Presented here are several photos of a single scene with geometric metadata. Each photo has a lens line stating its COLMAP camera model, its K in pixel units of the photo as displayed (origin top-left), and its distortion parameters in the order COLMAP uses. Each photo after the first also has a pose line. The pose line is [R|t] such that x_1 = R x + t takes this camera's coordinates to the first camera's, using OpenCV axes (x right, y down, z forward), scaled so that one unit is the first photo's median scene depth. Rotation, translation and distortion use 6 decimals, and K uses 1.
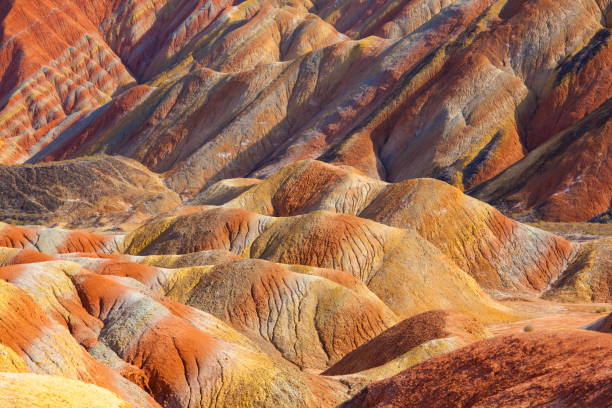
lens RADIAL K [[2298.1, 0, 306.0], [0, 2298.1, 204.0], [0, 0, 1]] dist [0.978187, 1.306963]
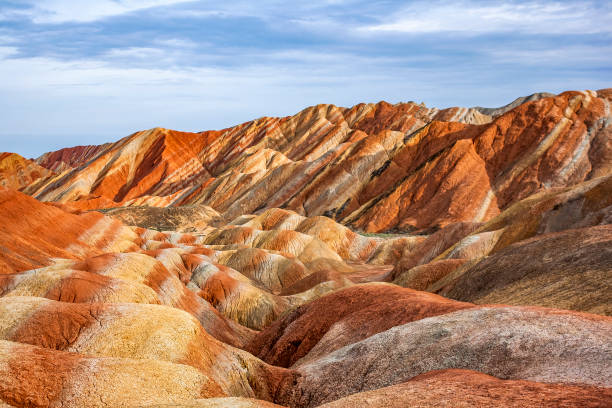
lens RADIAL K [[1086.6, 0, 305.9], [0, 1086.6, 194.3], [0, 0, 1]] dist [0.005707, 0.142340]
pose [[0.999457, 0.016238, 0.028661, -0.000460], [-0.014993, 0.998958, -0.043111, 0.017086], [-0.029331, 0.042658, 0.998659, -0.206543]]
